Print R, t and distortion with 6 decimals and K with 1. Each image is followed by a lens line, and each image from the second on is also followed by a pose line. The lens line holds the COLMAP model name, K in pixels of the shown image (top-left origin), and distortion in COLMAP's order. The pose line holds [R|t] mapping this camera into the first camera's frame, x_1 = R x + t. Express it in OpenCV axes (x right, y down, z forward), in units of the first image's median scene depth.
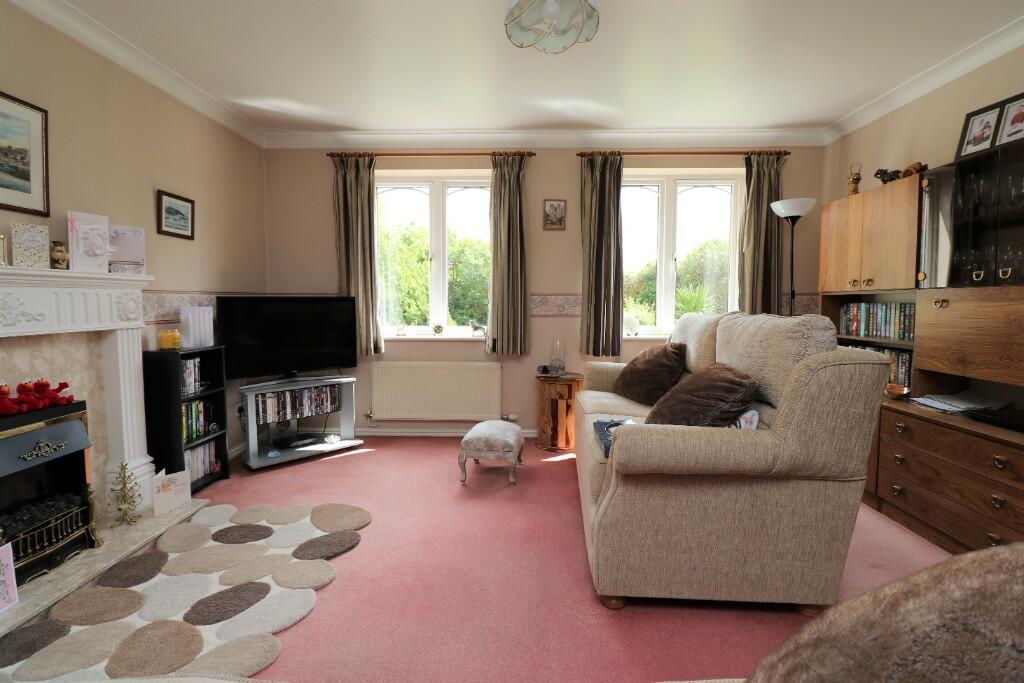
lens RADIAL K [[504.2, 0, 510.2], [0, 504.2, 323.5], [0, 0, 1]] dist [-0.000456, -0.000247]
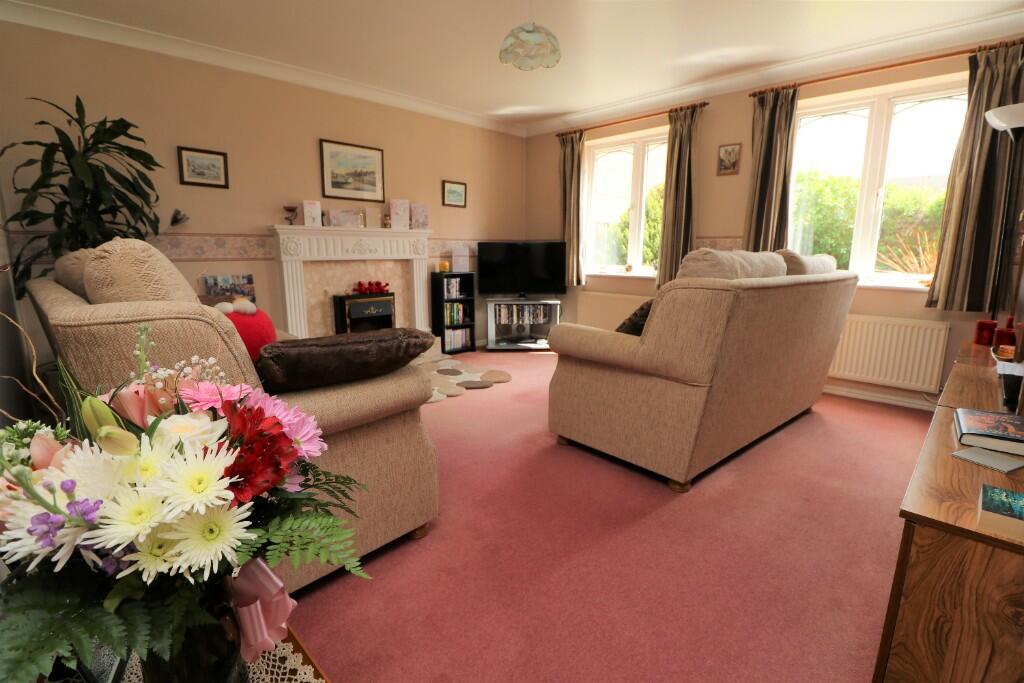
lens RADIAL K [[502.2, 0, 512.0], [0, 502.2, 341.5], [0, 0, 1]] dist [-0.003389, -0.013655]
pose [[0.709678, 0.123134, -0.693682, 0.609475], [-0.032738, 0.989308, 0.142116, 0.027298], [0.703765, -0.078147, 0.706122, -0.084921]]
